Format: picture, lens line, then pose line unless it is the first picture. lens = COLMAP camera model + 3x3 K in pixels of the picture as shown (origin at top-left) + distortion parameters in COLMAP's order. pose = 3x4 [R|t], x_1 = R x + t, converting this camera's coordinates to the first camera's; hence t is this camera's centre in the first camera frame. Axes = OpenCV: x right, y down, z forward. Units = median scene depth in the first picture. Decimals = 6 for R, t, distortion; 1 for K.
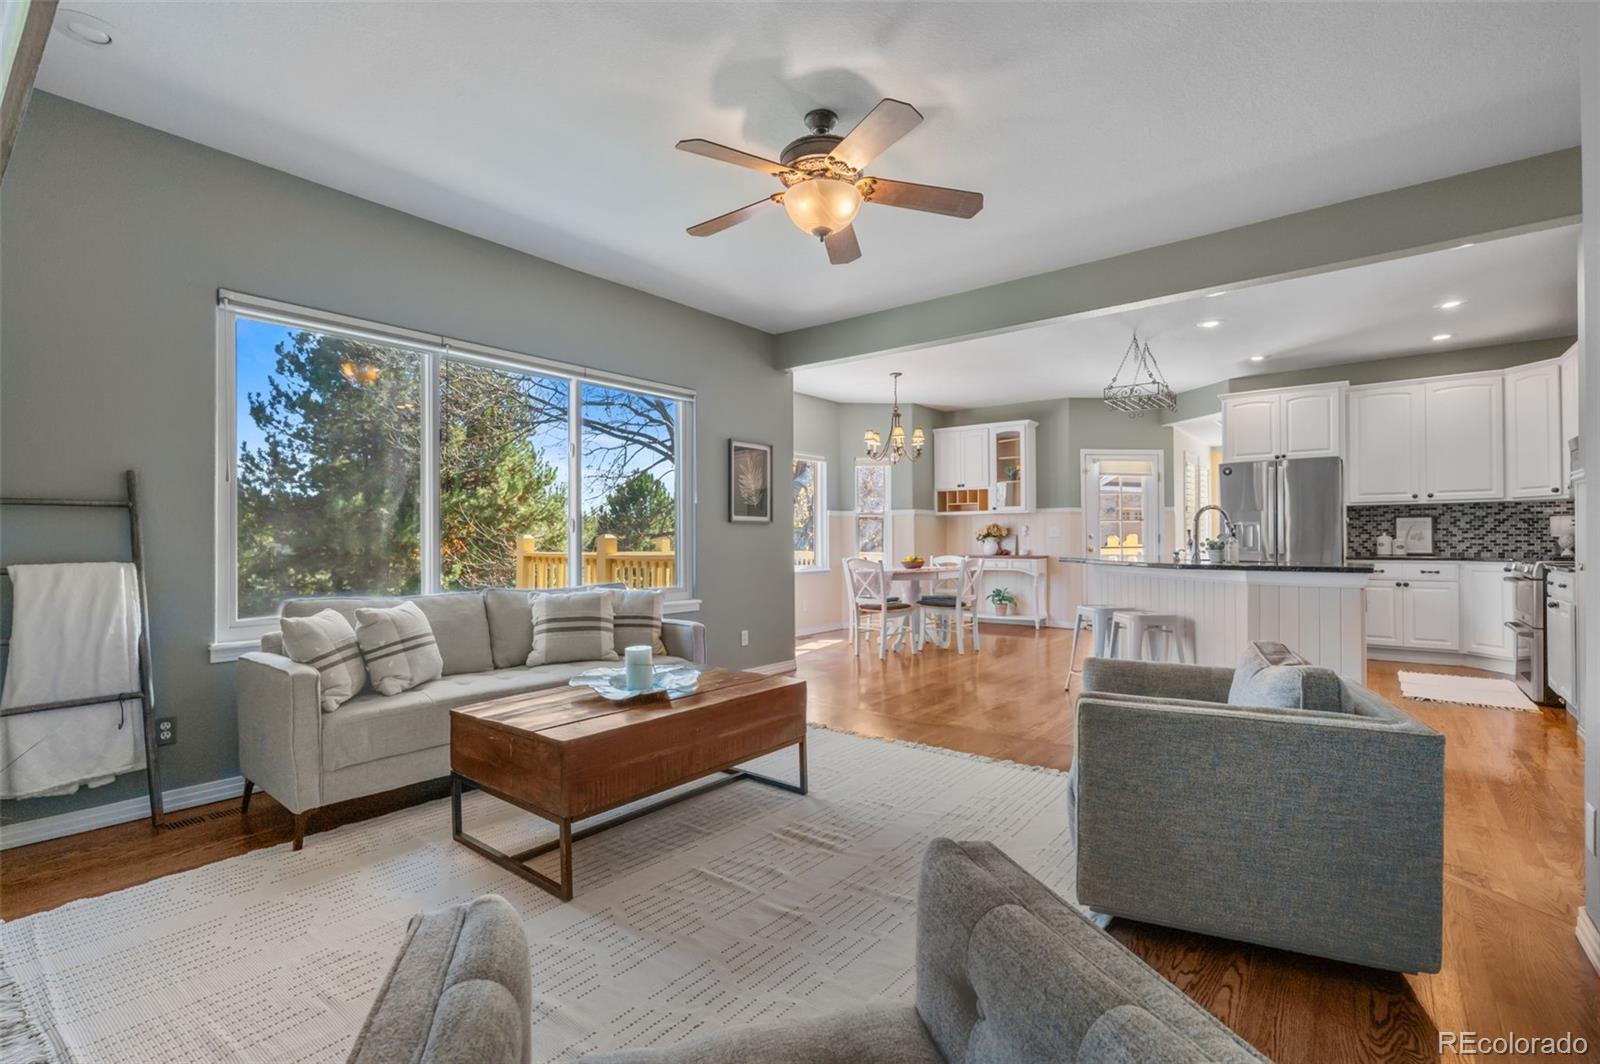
lens RADIAL K [[732.3, 0, 801.3], [0, 732.3, 535.2], [0, 0, 1]] dist [-0.000461, 0.000237]
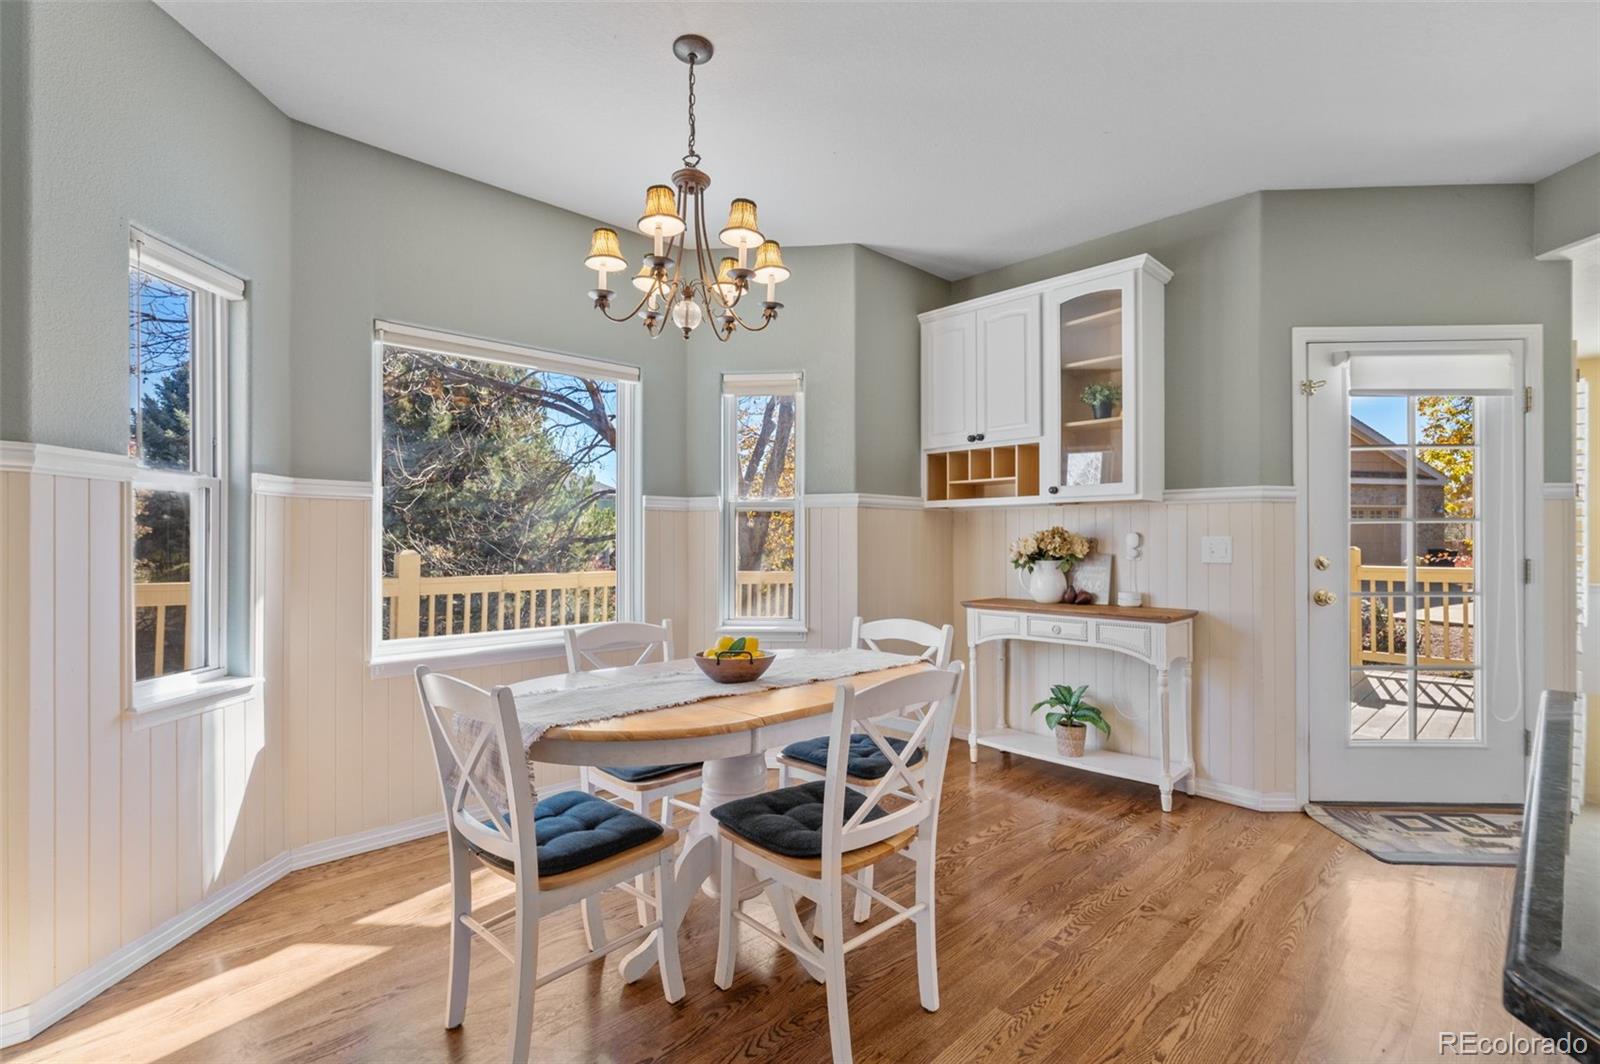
lens RADIAL K [[732.3, 0, 799.7], [0, 732.3, 539.4], [0, 0, 1]] dist [-0.000461, 0.000237]
pose [[0.990275, 0.006624, -0.138967, 0.185758], [-0.005937, 0.999968, 0.005358, -0.010806], [0.138998, -0.004481, 0.990283, 0.597162]]
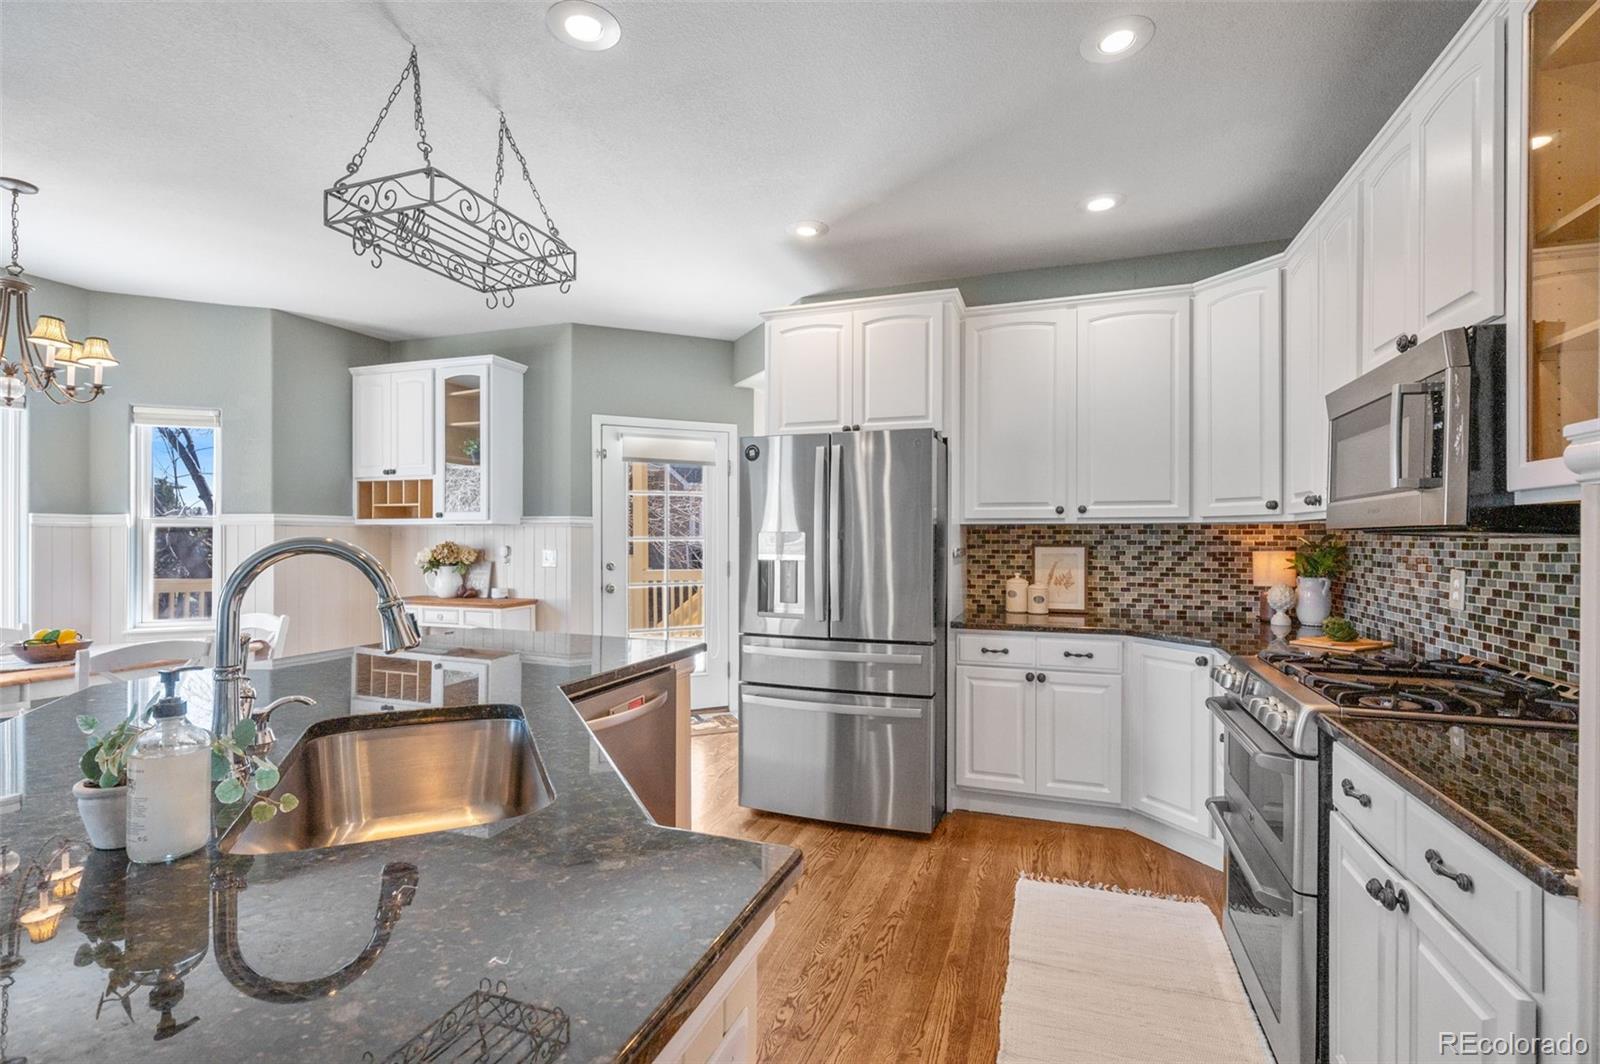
lens RADIAL K [[732.3, 0, 810.1], [0, 732.3, 540.9], [0, 0, 1]] dist [-0.000461, 0.000237]
pose [[0.944368, 0.006574, 0.328825, 0.353967], [-0.009230, 0.999936, 0.006516, -0.023580], [-0.328761, -0.009189, 0.944368, 0.399186]]
